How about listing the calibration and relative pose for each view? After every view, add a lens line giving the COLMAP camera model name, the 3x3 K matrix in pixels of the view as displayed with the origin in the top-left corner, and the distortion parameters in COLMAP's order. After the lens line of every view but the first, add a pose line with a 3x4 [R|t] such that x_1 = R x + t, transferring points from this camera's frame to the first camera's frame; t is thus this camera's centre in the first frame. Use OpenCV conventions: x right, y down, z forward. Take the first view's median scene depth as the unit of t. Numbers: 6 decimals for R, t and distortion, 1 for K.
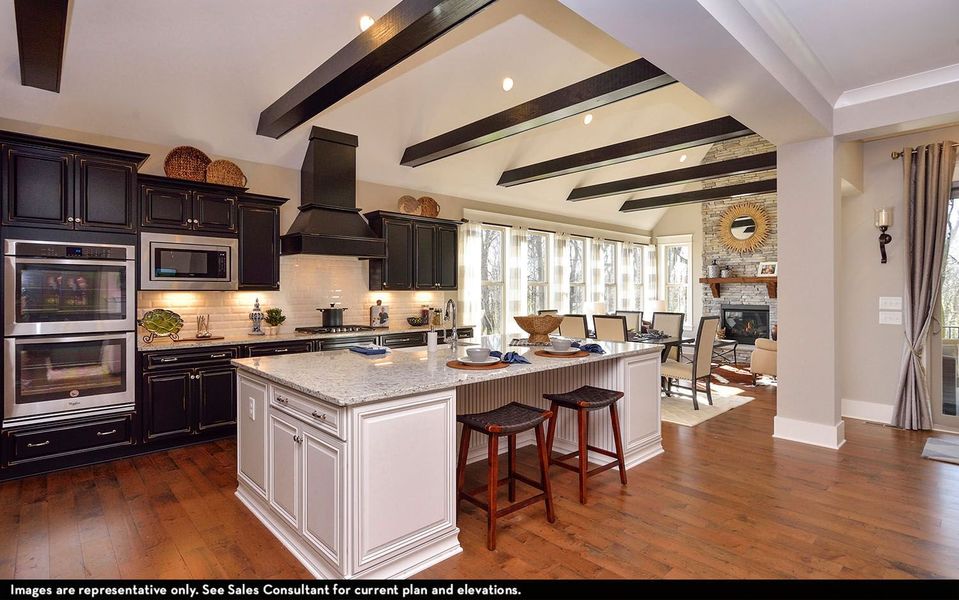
lens RADIAL K [[476.3, 0, 479.3], [0, 476.3, 289.6], [0, 0, 1]] dist [0.001705, 0.000257]
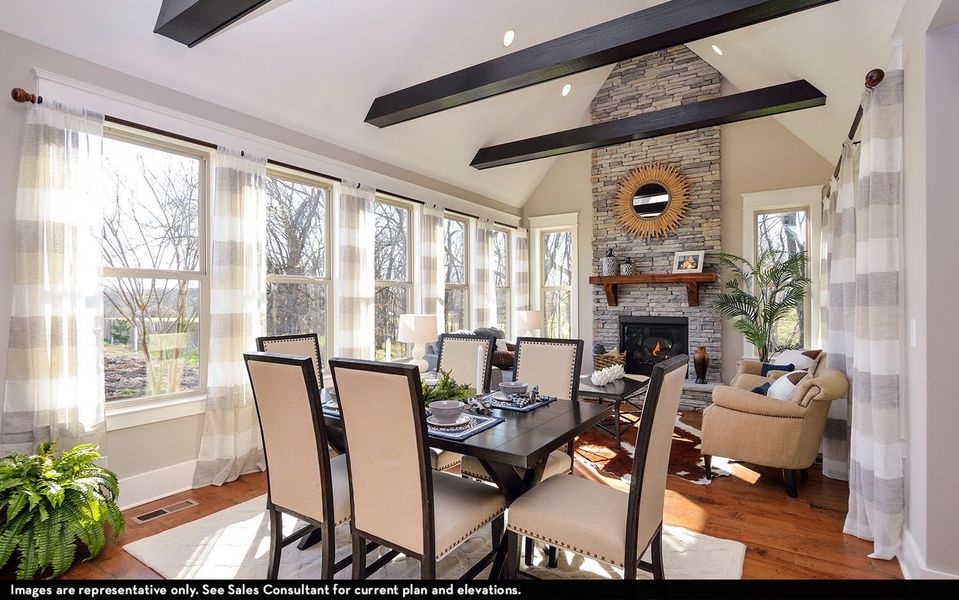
lens RADIAL K [[471.4, 0, 479.5], [0, 471.4, 300.0], [0, 0, 1]] dist [0.013034, -0.000578]
pose [[0.970098, -0.000600, 0.242714, 0.170403], [0.000638, 1.000000, -0.000080, 0.009290], [-0.242714, 0.000232, 0.970098, 0.440781]]
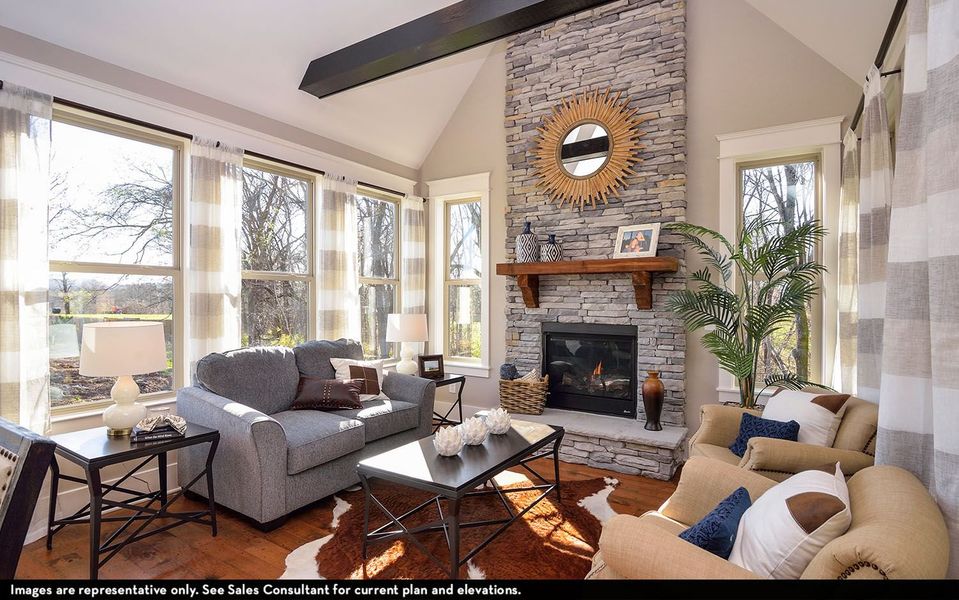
lens RADIAL K [[480.8, 0, 479.5], [0, 480.8, 300.0], [0, 0, 1]] dist [-0.000983, 0.000151]
pose [[0.968177, 0.005052, 0.250214, 0.365980], [-0.005797, 0.999981, 0.002238, 0.009763], [-0.250198, -0.003617, 0.968188, 0.622786]]
